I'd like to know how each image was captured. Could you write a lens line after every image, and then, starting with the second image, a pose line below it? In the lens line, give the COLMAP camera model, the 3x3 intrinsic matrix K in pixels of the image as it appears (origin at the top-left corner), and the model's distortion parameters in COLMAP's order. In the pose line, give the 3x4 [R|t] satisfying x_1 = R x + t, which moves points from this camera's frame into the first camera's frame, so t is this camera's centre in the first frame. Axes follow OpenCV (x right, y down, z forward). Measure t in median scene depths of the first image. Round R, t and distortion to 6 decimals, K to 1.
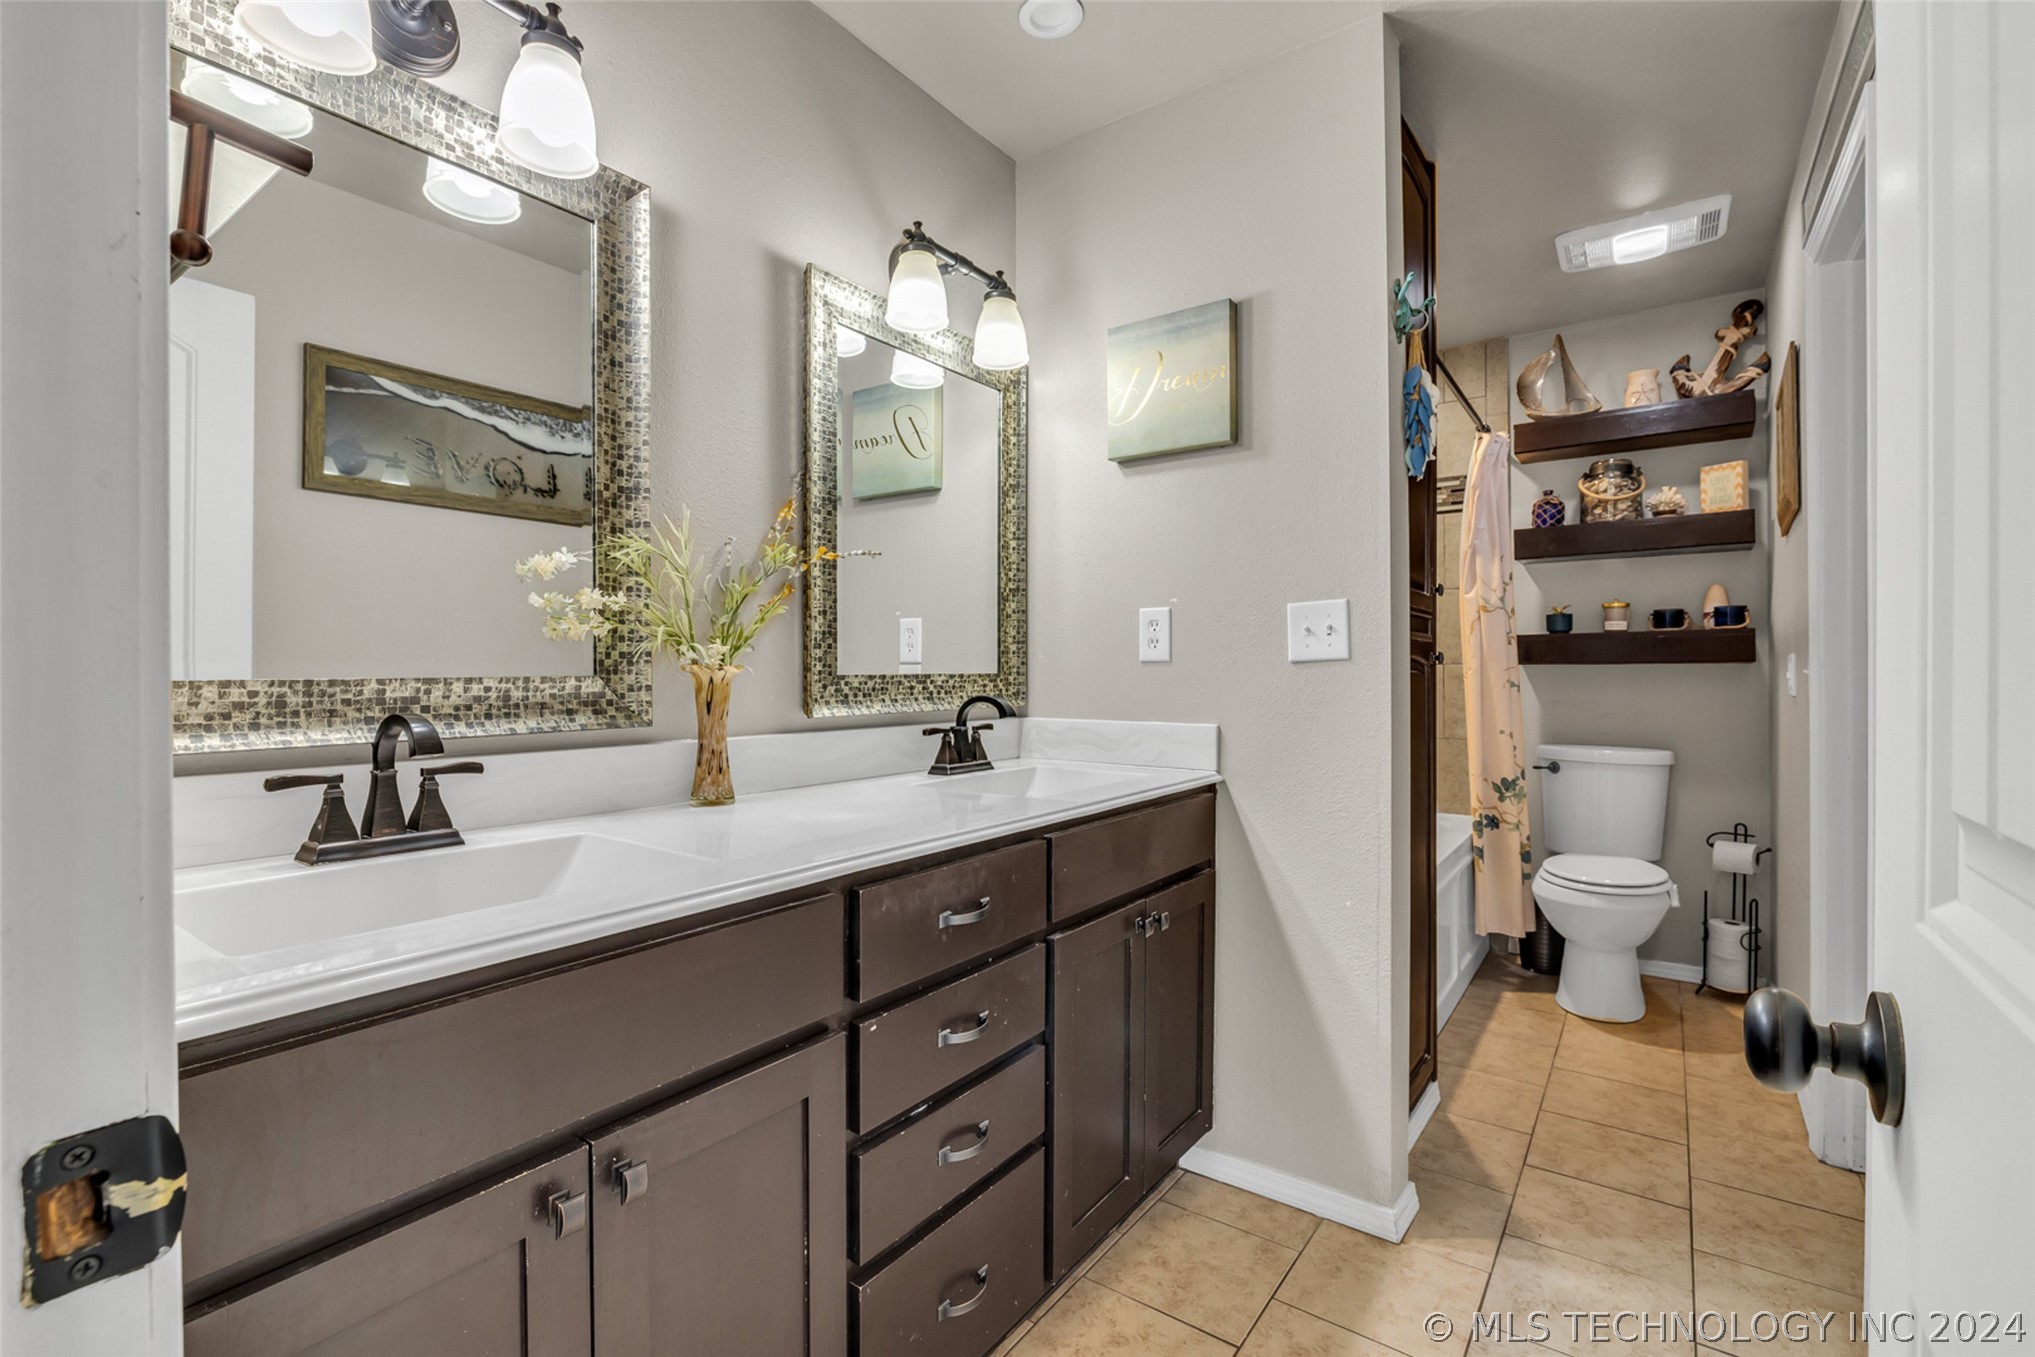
lens RADIAL K [[896.2, 0, 1013.1], [0, 896.2, 676.8], [0, 0, 1]] dist [-0.009065, -0.000123]
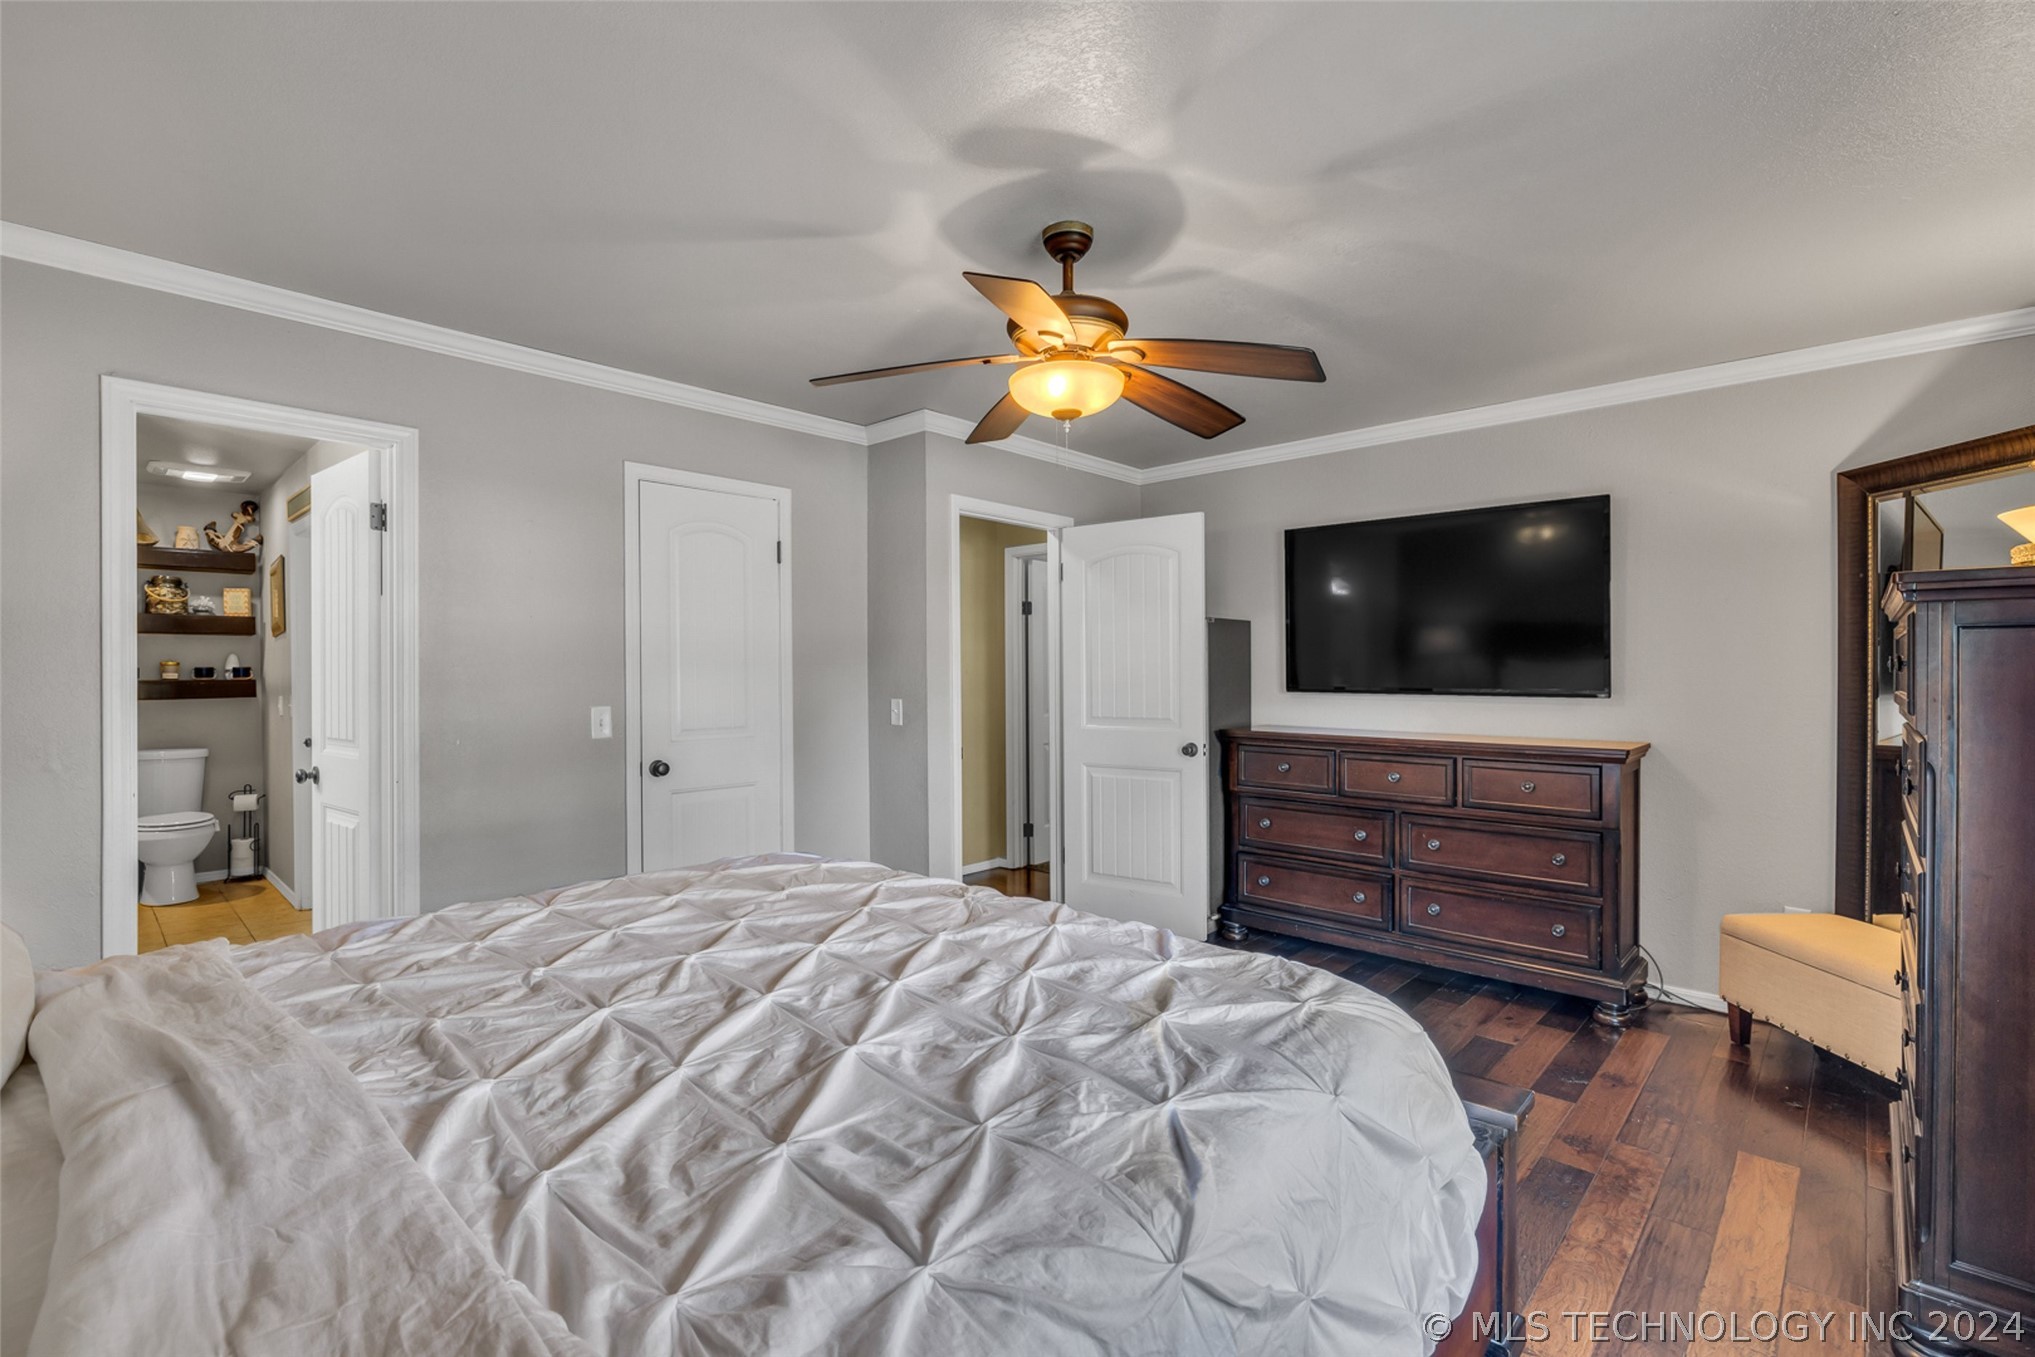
lens RADIAL K [[896.2, 0, 1010.1], [0, 896.2, 680.5], [0, 0, 1]] dist [-0.009065, -0.000123]
pose [[0.136473, -0.004885, 0.990632, -0.788990], [0.006554, 0.999970, 0.004028, -0.047883], [-0.990622, 0.005943, 0.136501, -0.812642]]
